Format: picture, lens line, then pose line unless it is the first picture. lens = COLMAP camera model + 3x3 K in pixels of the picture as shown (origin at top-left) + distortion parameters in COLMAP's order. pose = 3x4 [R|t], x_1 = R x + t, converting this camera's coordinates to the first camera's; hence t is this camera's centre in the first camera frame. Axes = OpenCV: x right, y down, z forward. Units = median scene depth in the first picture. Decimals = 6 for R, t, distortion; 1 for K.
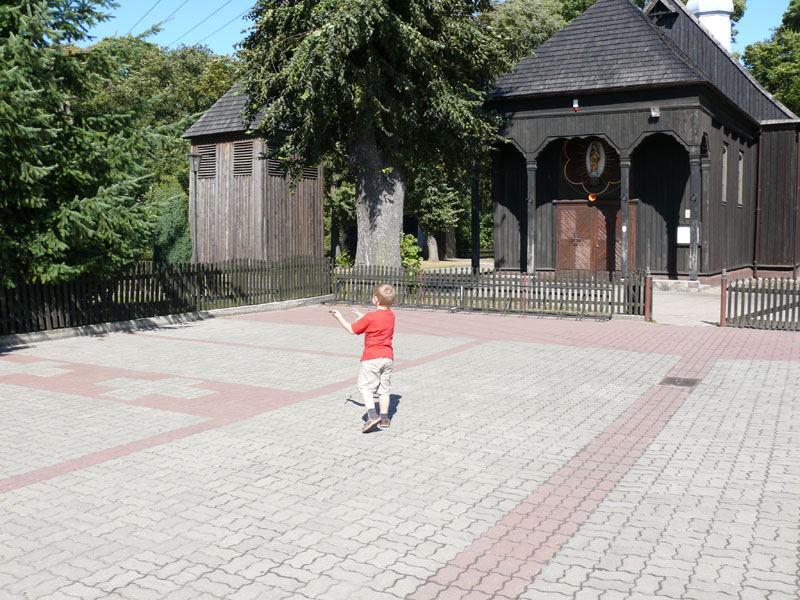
lens RADIAL K [[810.7, 0, 379.9], [0, 810.7, 309.1], [0, 0, 1]] dist [-0.121091, 0.000000]
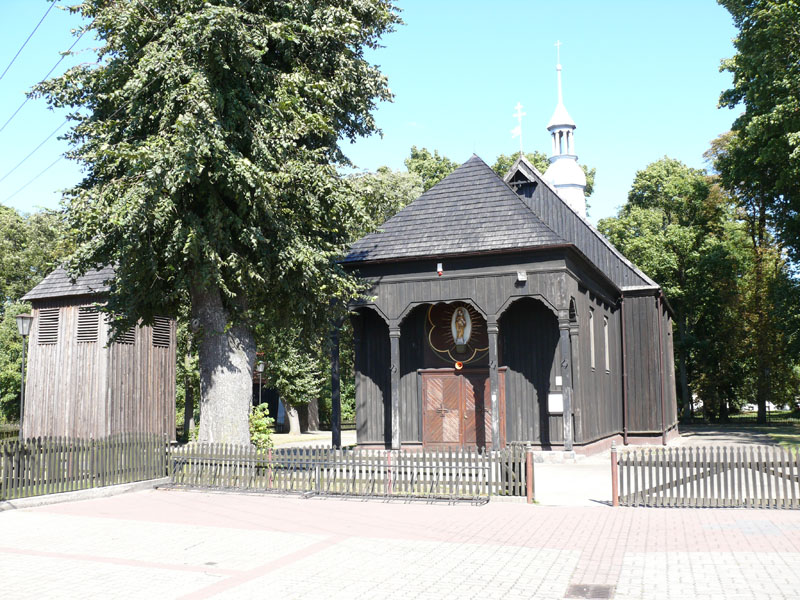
lens RADIAL K [[810.7, 0, 407.7], [0, 810.7, 304.5], [0, 0, 1]] dist [-0.121091, 0.000000]
pose [[0.980271, 0.015401, 0.197057, 0.016602], [0.027309, 0.976846, -0.212195, -0.008466], [-0.195762, 0.213390, 0.957153, 0.084801]]
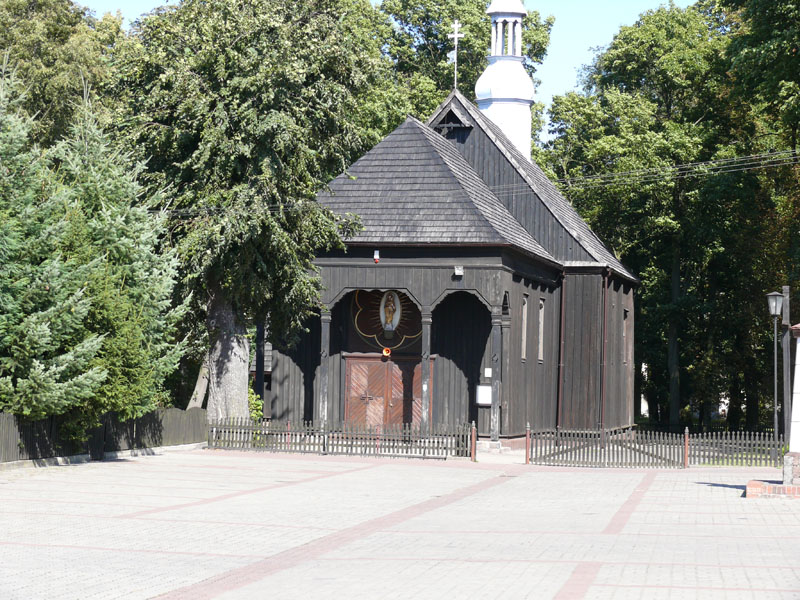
lens RADIAL K [[1958.1, 0, 373.2], [0, 1958.1, 315.0], [0, 0, 1]] dist [0.016113, 0.000000]
pose [[0.942623, 0.037598, 0.331737, -0.518898], [0.003478, 0.992479, -0.122368, 0.097752], [-0.333842, 0.116500, 0.935402, -1.149440]]
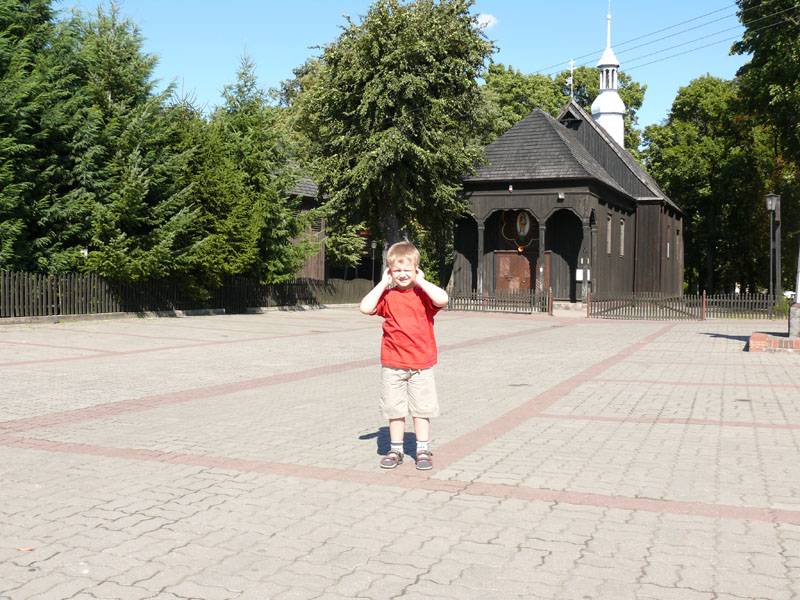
lens RADIAL K [[810.7, 0, 399.3], [0, 810.7, 302.1], [0, 0, 1]] dist [-0.121091, 0.000000]
pose [[0.993558, 0.017658, 0.111942, -0.134501], [-0.010286, 0.997761, -0.066089, 0.064981], [-0.112858, 0.064512, 0.991515, -0.489134]]
